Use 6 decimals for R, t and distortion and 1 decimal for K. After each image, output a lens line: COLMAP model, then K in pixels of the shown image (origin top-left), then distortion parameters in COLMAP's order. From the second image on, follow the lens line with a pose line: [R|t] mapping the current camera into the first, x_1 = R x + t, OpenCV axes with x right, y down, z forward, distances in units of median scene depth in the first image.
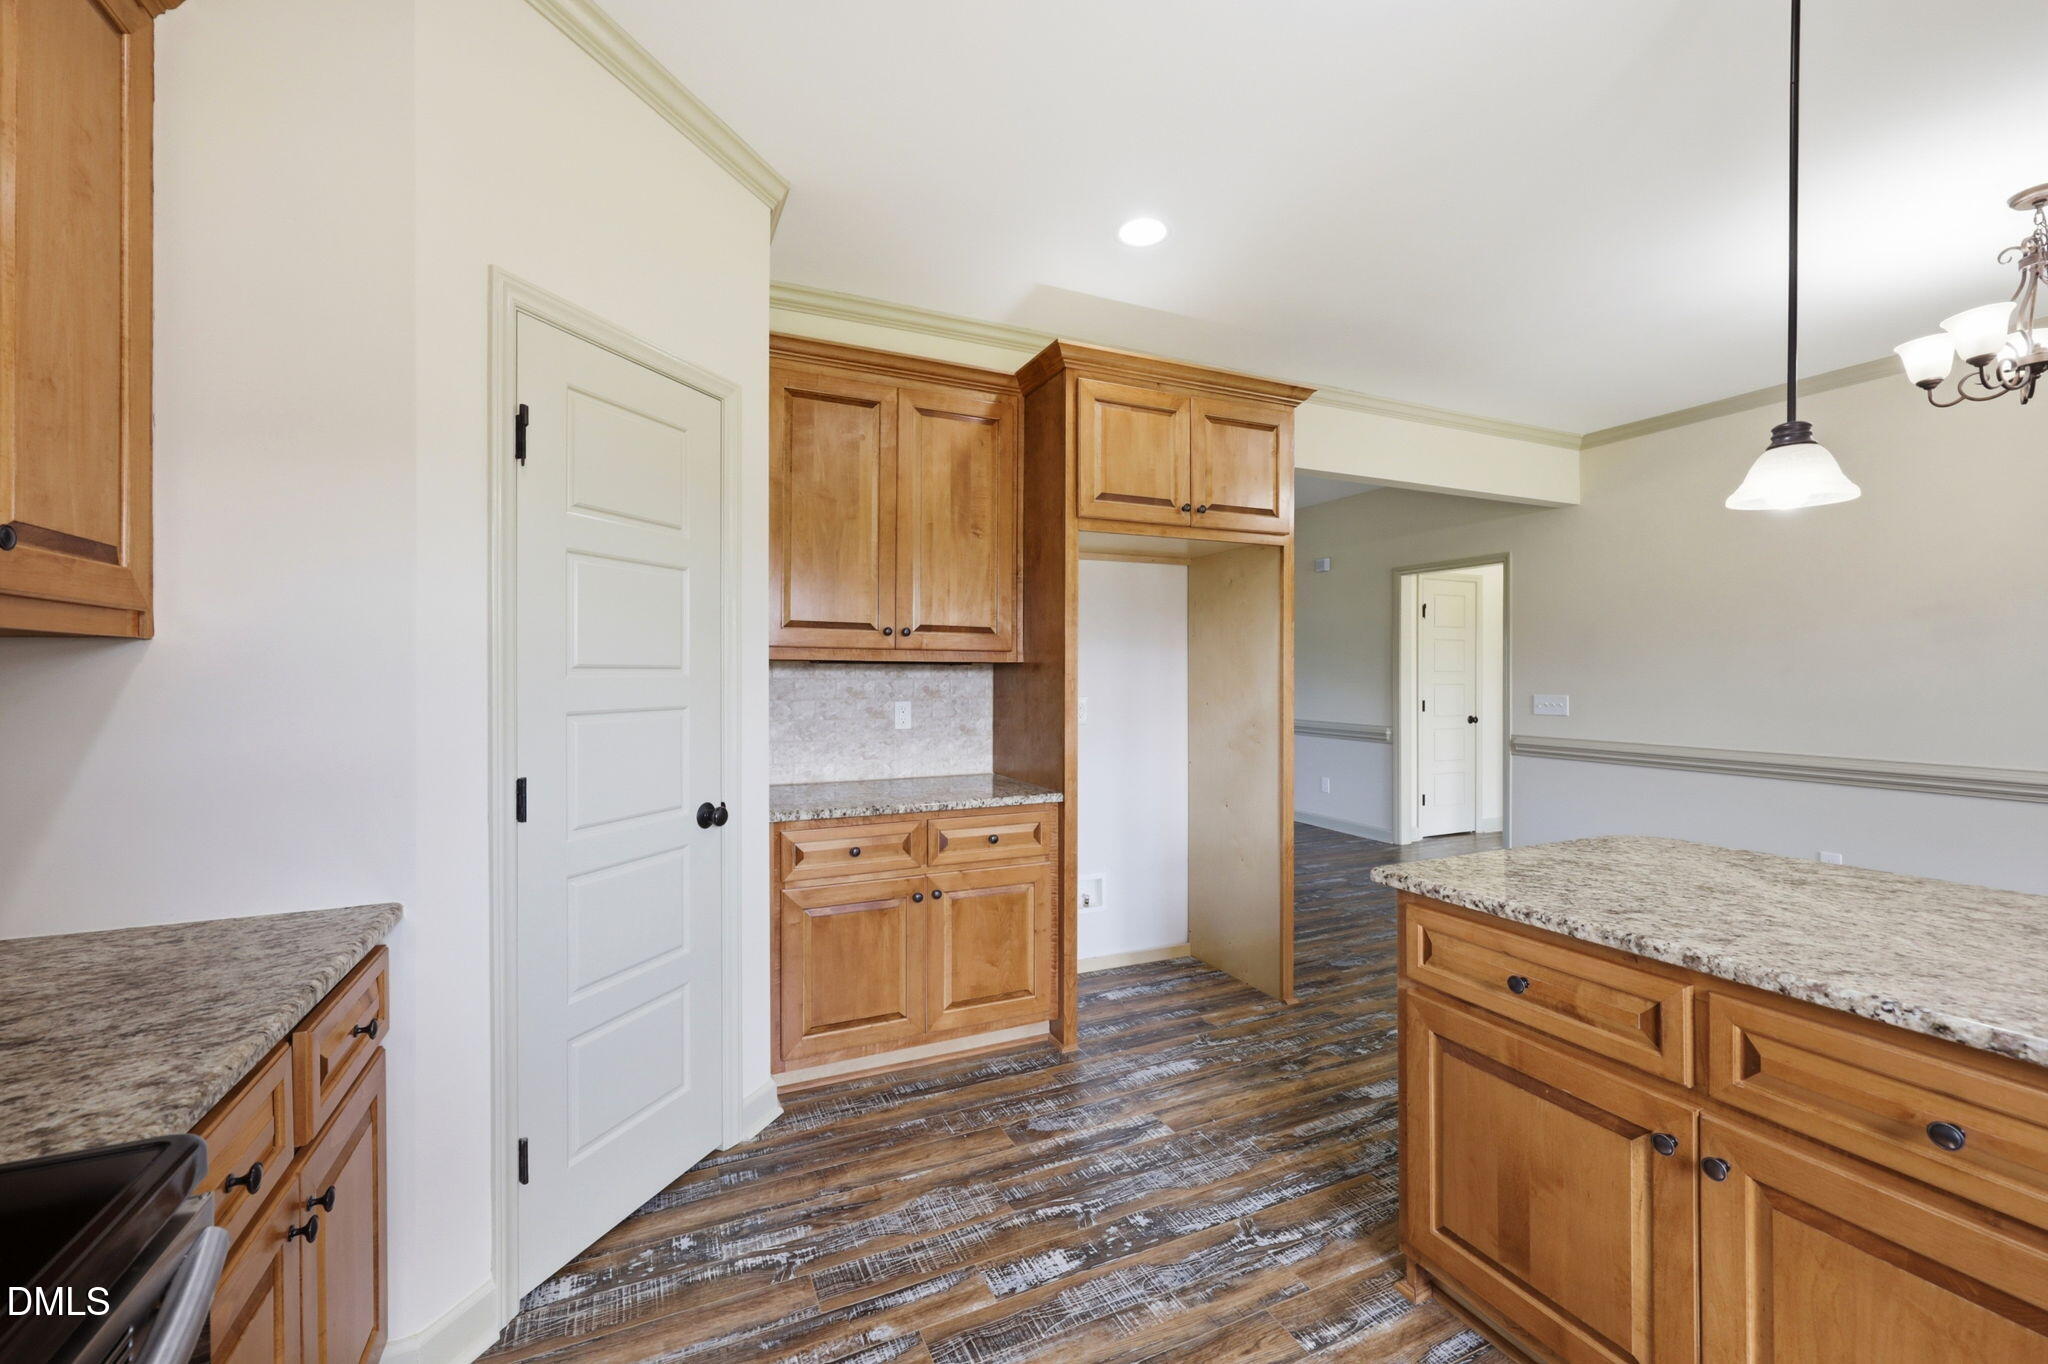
lens RADIAL K [[834.0, 0, 1027.1], [0, 834.0, 677.6], [0, 0, 1]] dist [0.000758, -0.000210]
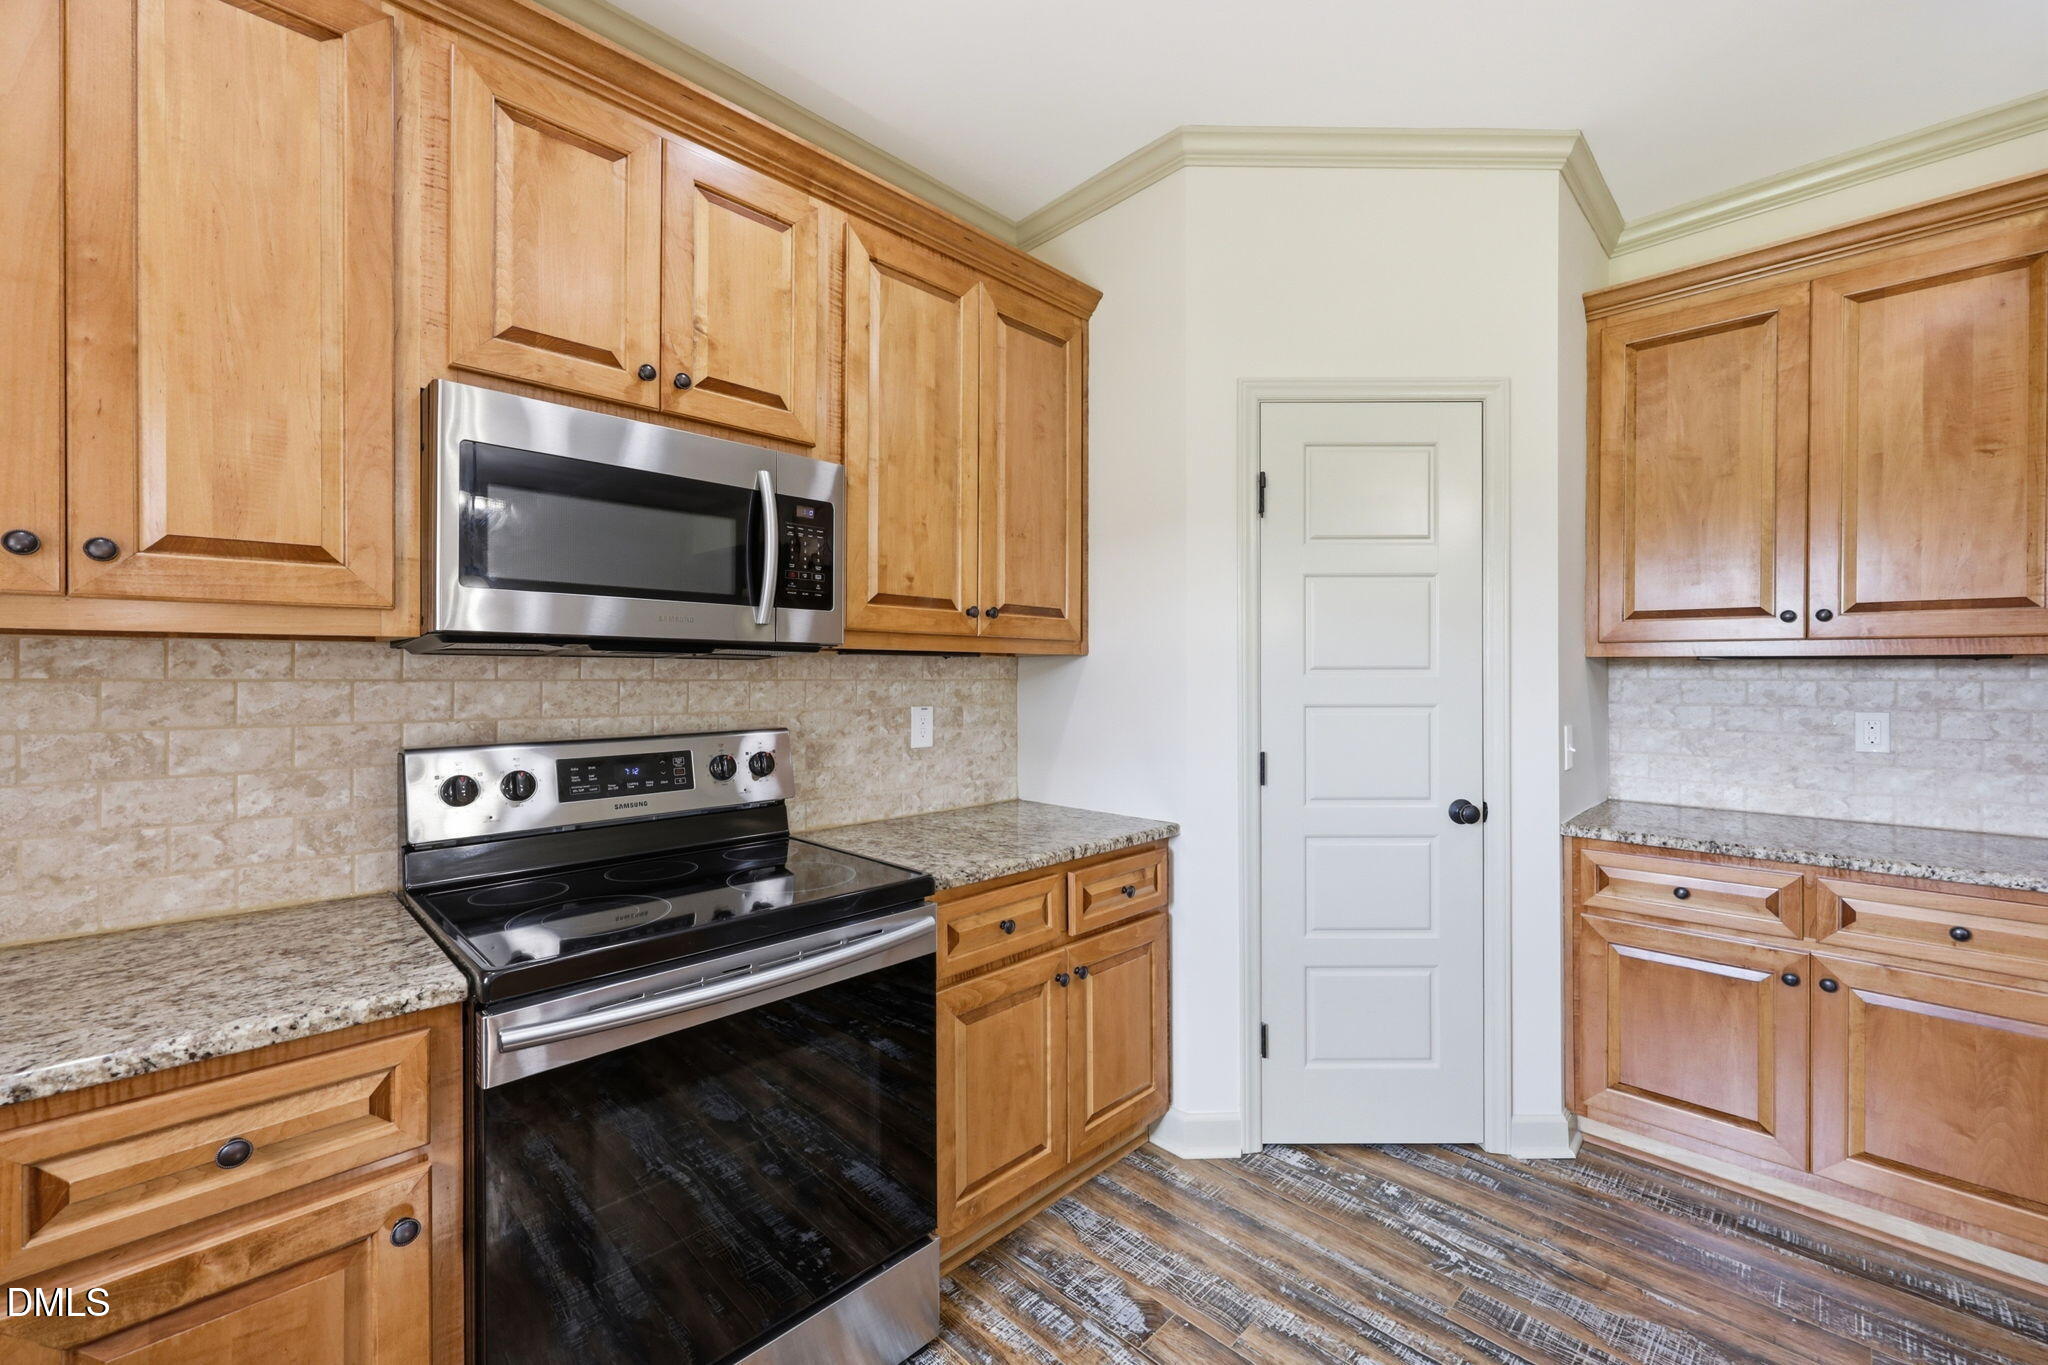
lens RADIAL K [[831.0, 0, 1021.3], [0, 831.0, 674.0], [0, 0, 1]] dist [-0.002319, -0.000185]
pose [[0.338646, 0.000562, -0.940914, 0.442726], [-0.002907, 0.999996, -0.000449, -0.002260], [0.940909, 0.002888, 0.338646, 0.161680]]
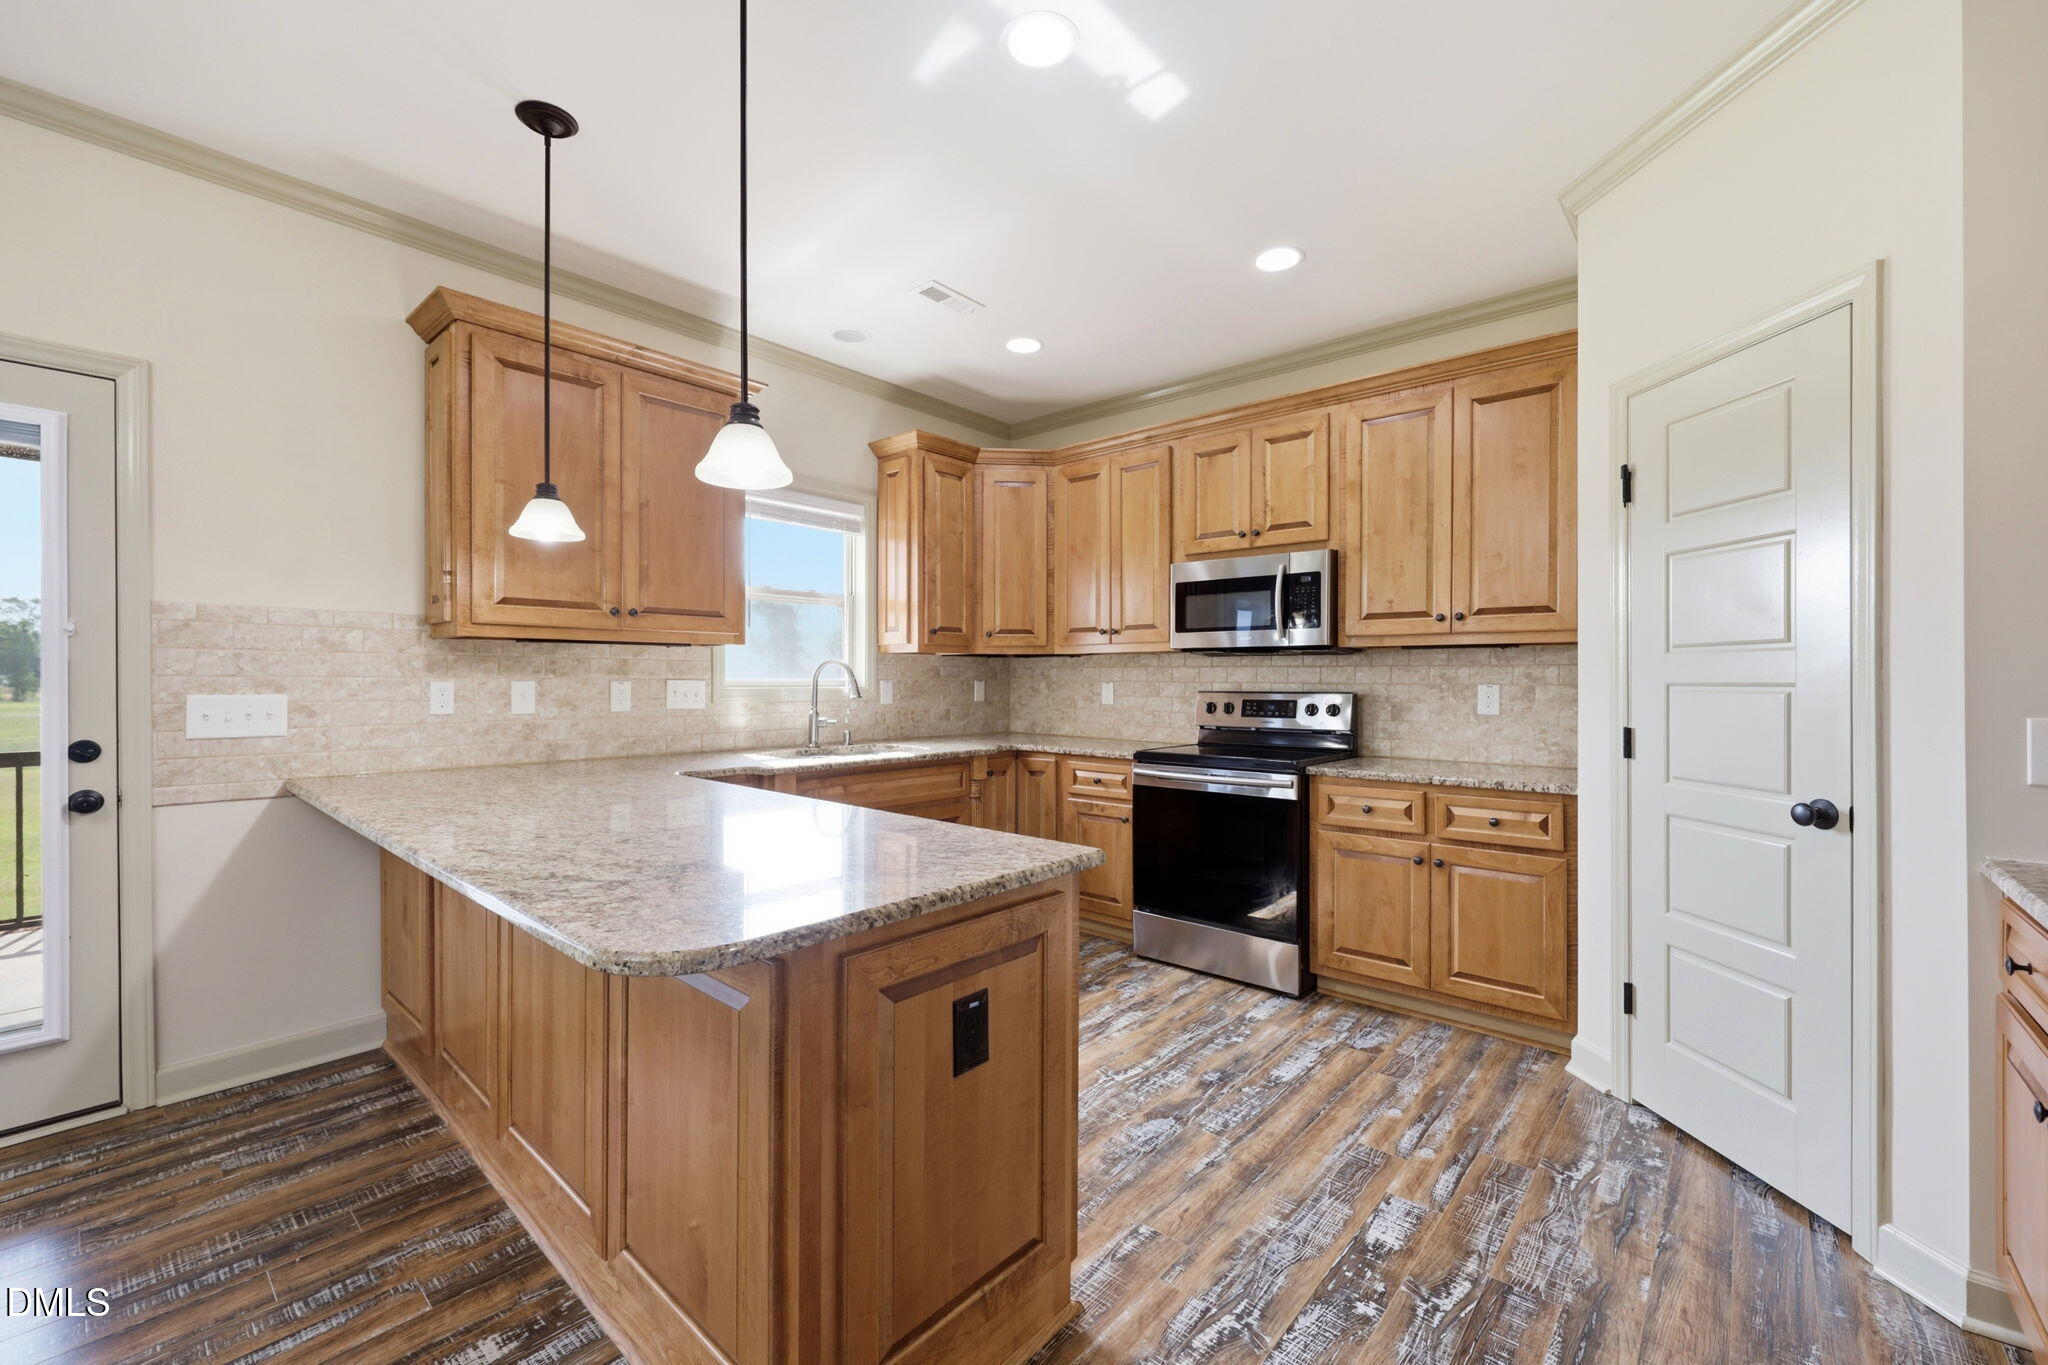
lens RADIAL K [[834.0, 0, 1027.1], [0, 834.0, 678.1], [0, 0, 1]] dist [0.000758, -0.000210]
pose [[-0.914489, -0.001188, -0.404610, 0.780706], [-0.002219, 0.999995, 0.002079, 0.031265], [0.404606, 0.002799, -0.914487, 1.629745]]
